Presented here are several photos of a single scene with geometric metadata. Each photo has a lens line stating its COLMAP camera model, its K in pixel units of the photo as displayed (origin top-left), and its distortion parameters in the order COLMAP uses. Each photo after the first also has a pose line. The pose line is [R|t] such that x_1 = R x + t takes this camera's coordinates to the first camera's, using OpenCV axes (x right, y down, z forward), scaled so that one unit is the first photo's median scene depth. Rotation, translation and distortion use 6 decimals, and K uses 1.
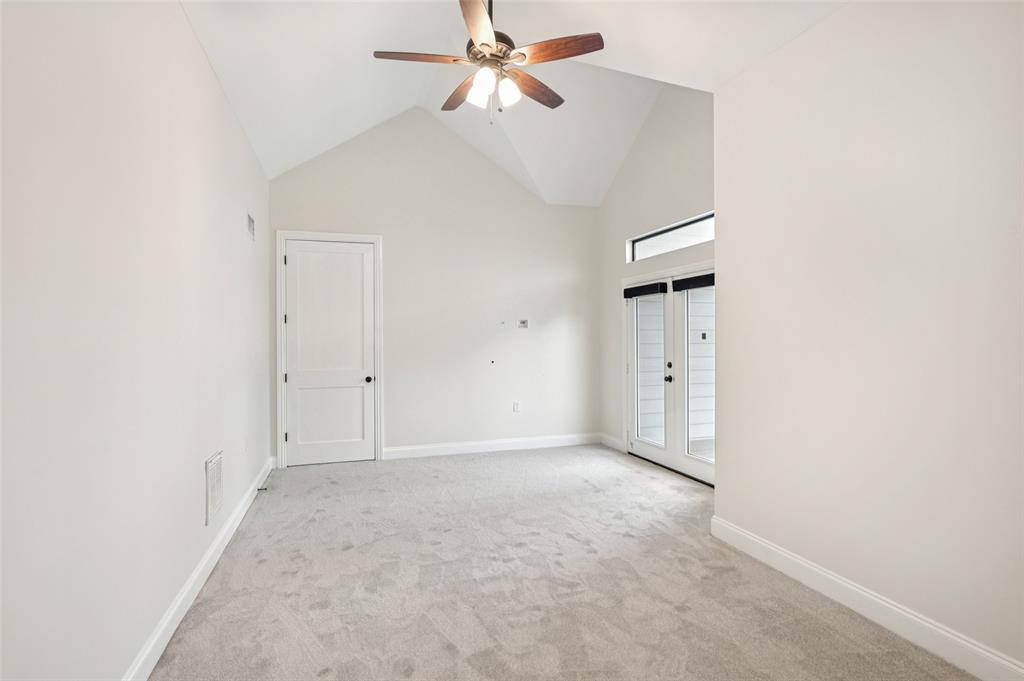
lens RADIAL K [[529.5, 0, 511.8], [0, 529.5, 339.7], [0, 0, 1]] dist [-0.000354, 0.000333]
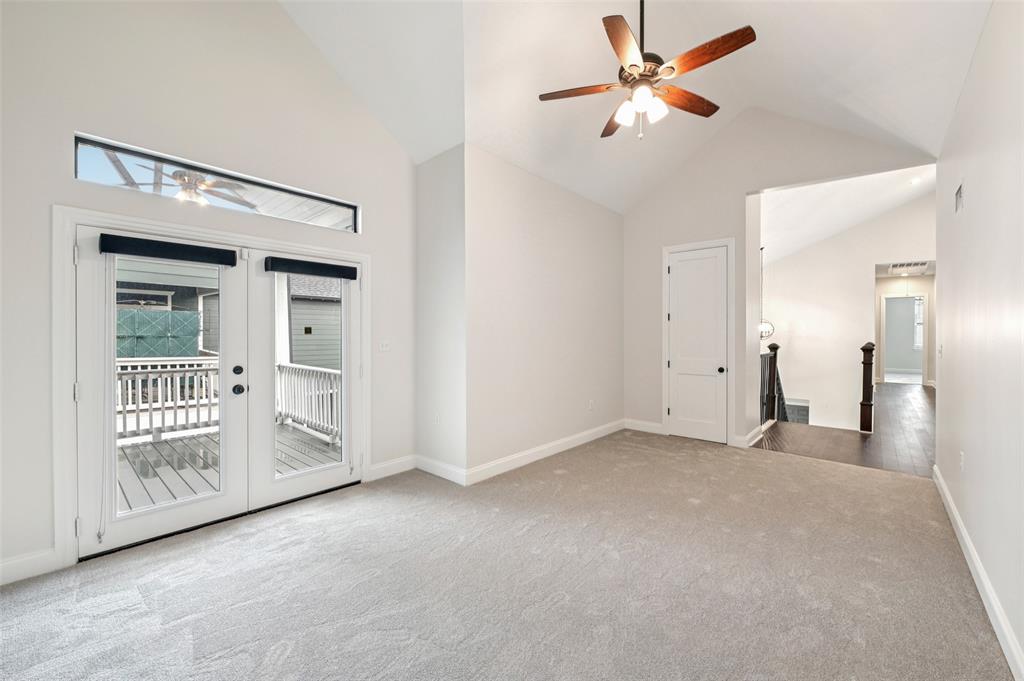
lens RADIAL K [[413.7, 0, 515.3], [0, 413.7, 338.8], [0, 0, 1]] dist [-0.007389, 0.000359]
pose [[-0.518186, -0.005537, 0.855250, -0.386559], [-0.002650, 0.999985, 0.004869, 0.002514], [-0.855264, 0.000257, -0.518192, 1.022644]]
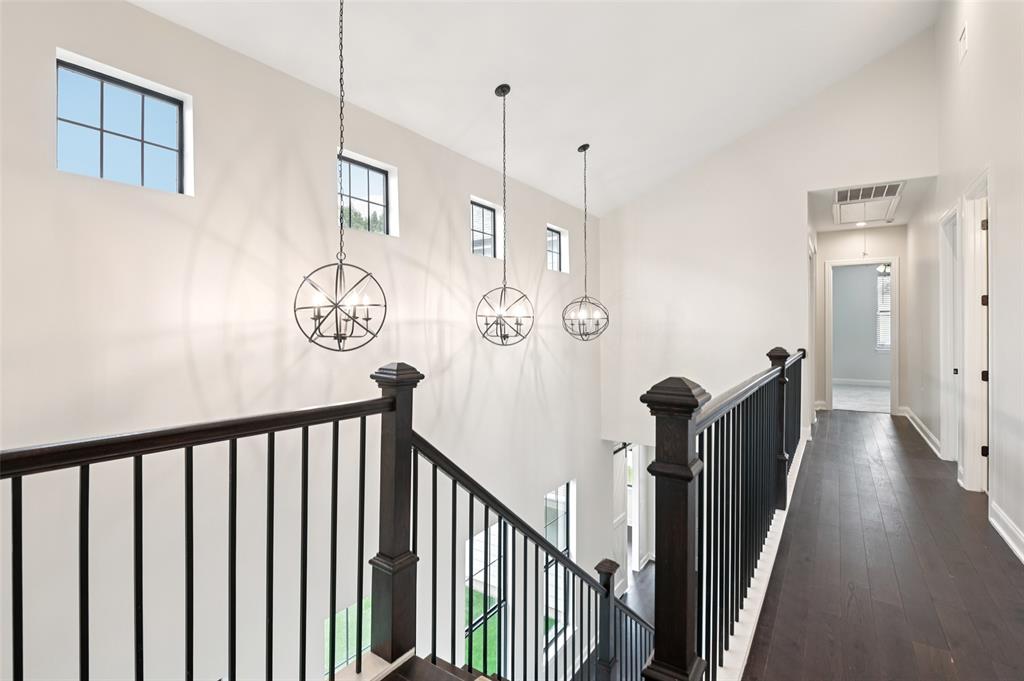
lens RADIAL K [[482.6, 0, 509.8], [0, 482.6, 336.8], [0, 0, 1]] dist [-0.002177, -0.001248]
pose [[-0.614092, -0.000766, 0.789234, -0.364575], [0.005966, 0.999966, 0.005613, 0.002129], [-0.789212, 0.008155, -0.614066, 0.937366]]
